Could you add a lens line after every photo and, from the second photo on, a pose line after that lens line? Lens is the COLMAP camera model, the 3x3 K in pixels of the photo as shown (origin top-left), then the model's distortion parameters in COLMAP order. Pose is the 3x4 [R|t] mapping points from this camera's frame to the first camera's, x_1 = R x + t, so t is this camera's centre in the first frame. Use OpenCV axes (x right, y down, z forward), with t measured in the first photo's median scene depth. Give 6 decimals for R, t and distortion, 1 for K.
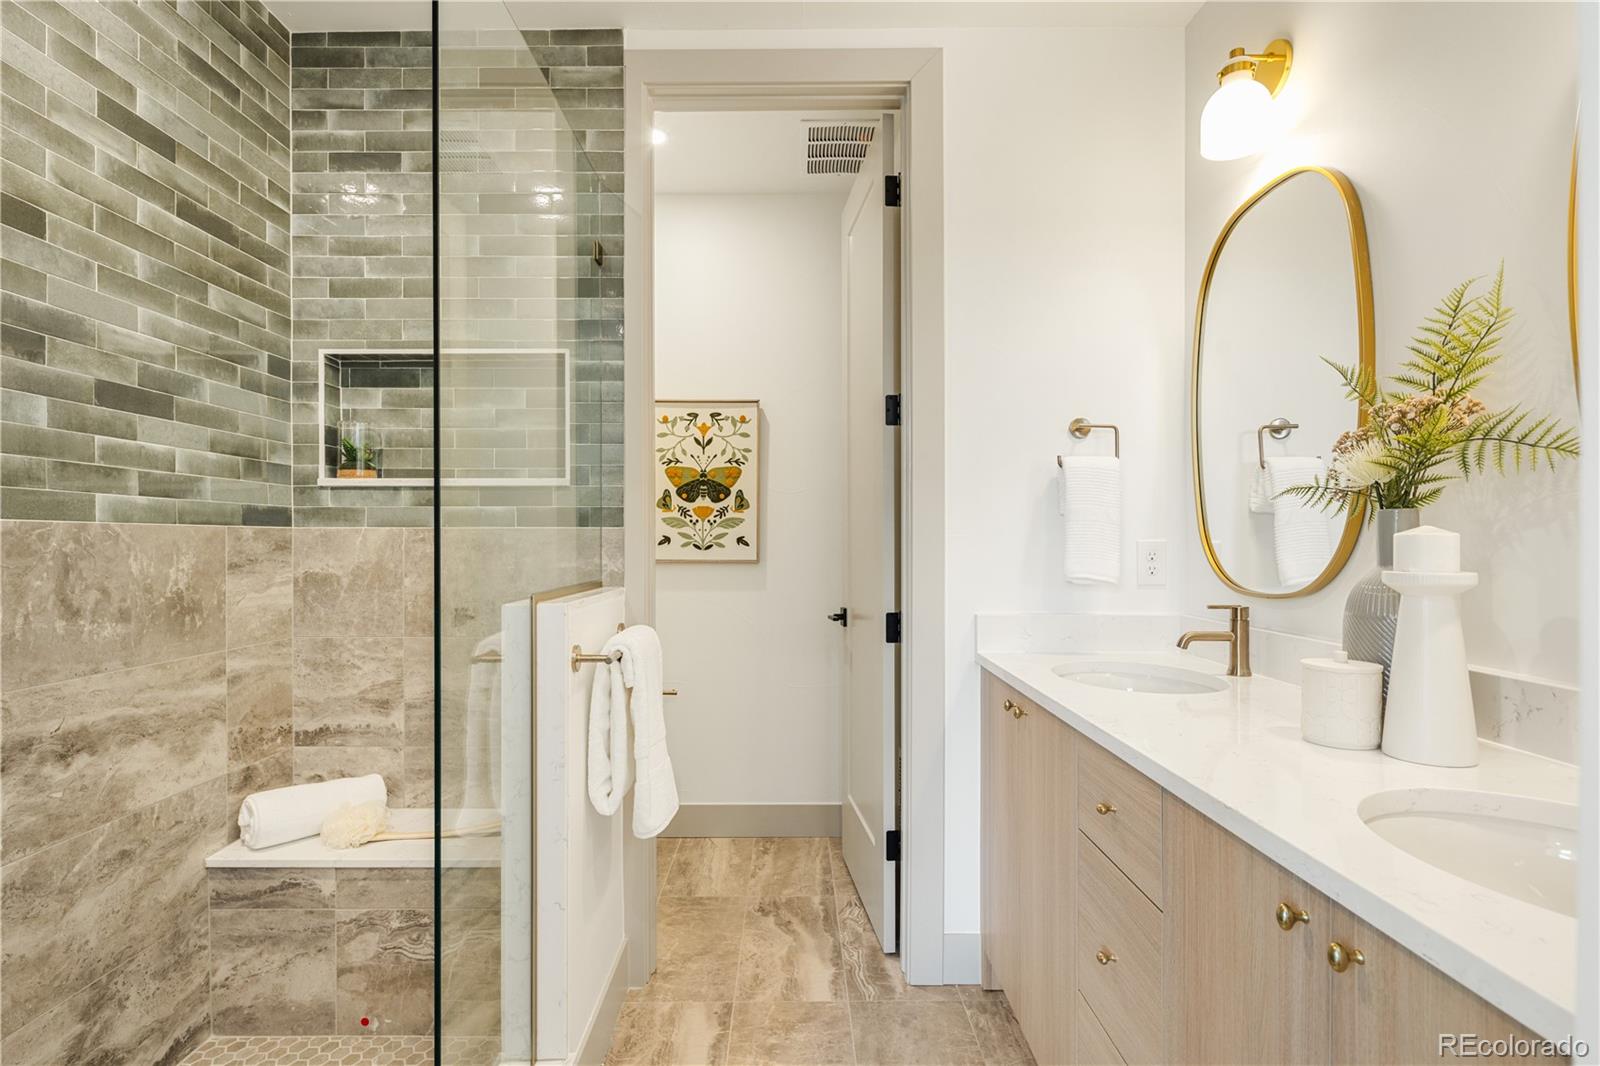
lens RADIAL K [[784.8, 0, 792.7], [0, 784.8, 543.7], [0, 0, 1]] dist [0.000125, -0.001116]
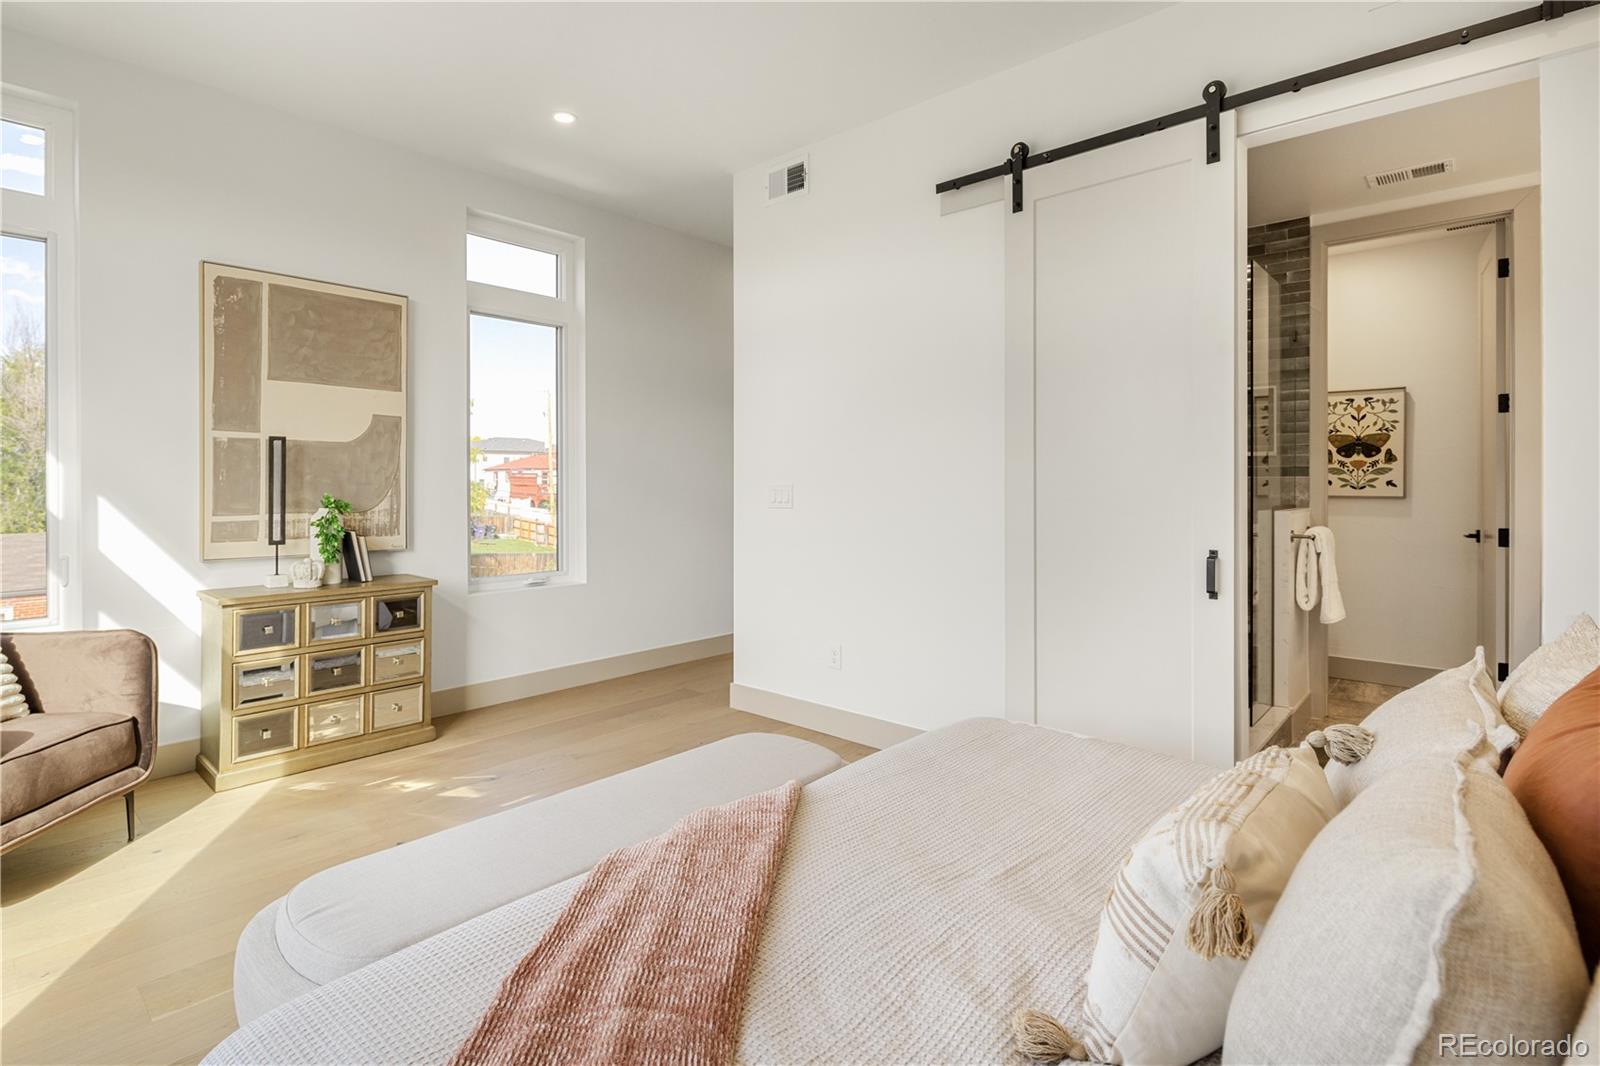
lens RADIAL K [[782.8, 0, 774.1], [0, 782.8, 486.5], [0, 0, 1]] dist [0.001855, -0.009427]
pose [[0.734227, 0.002676, -0.678899, 0.113637], [-0.001653, 0.999996, 0.002154, 0.001408], [0.678902, -0.000460, 0.734229, -1.210277]]
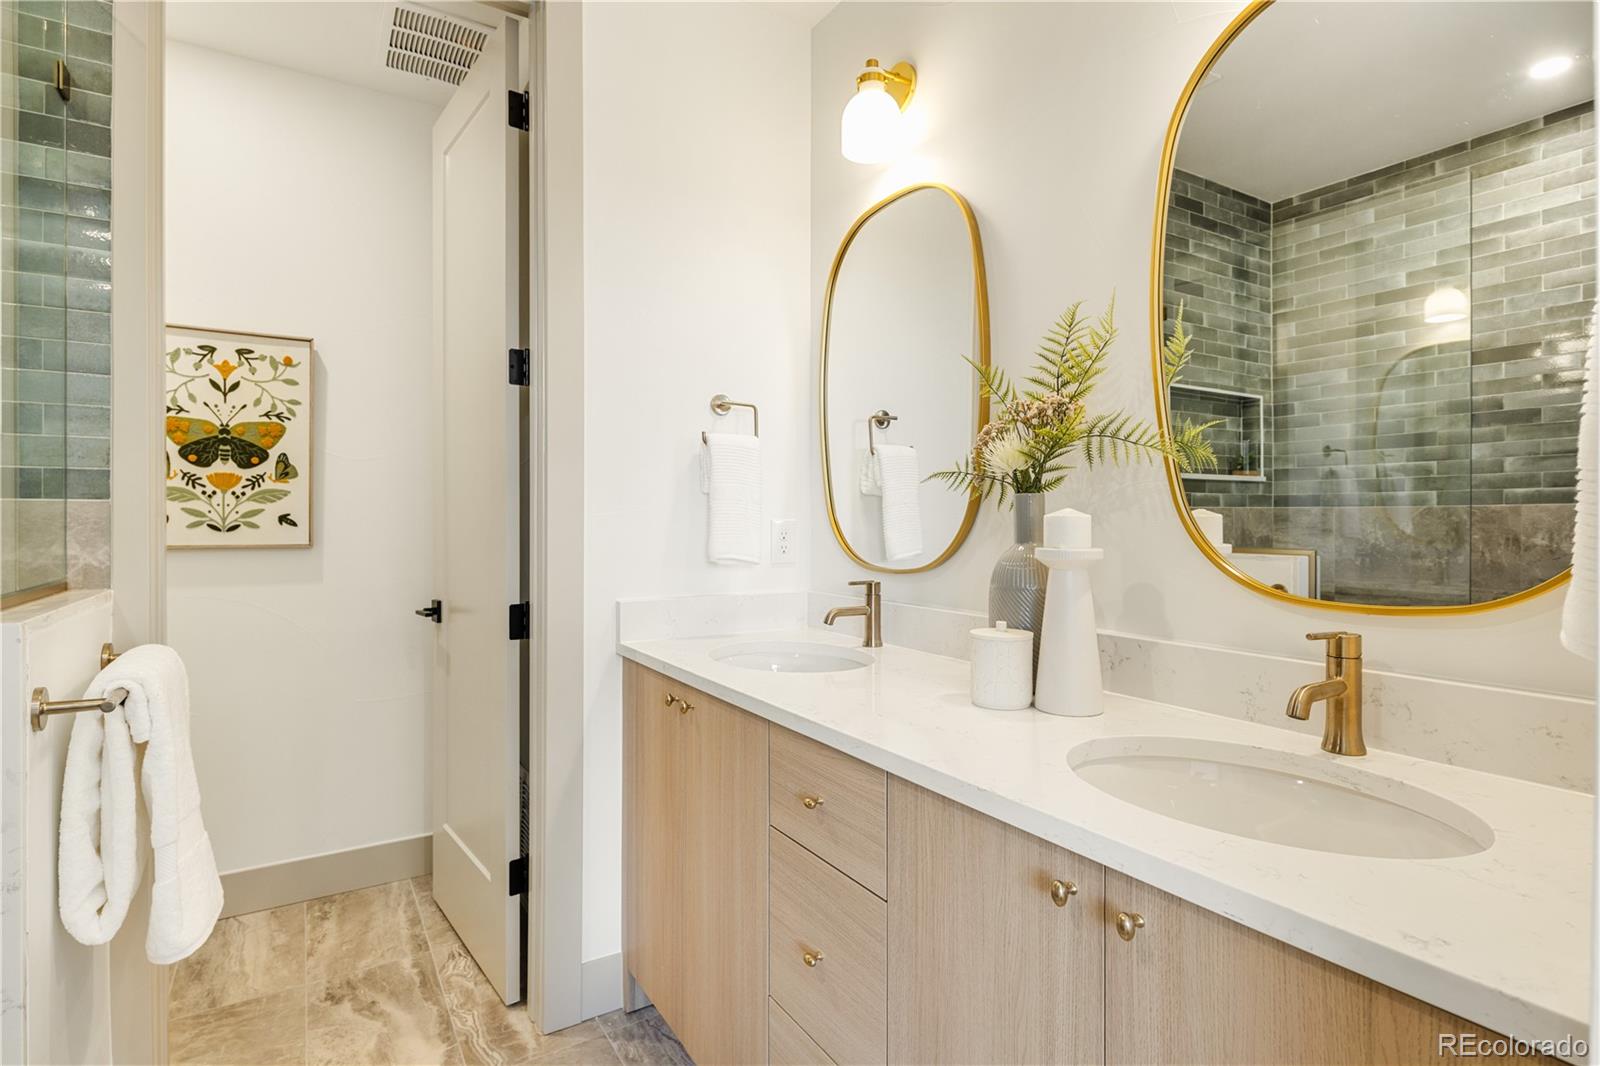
lens RADIAL K [[791.1, 0, 799.1], [0, 791.1, 521.8], [0, 0, 1]] dist [0.004236, -0.005950]
pose [[0.848080, -0.000564, 0.529867, -0.070228], [0.000701, 1.000000, -0.000059, -0.001679], [-0.529867, 0.000422, 0.848080, 0.109130]]
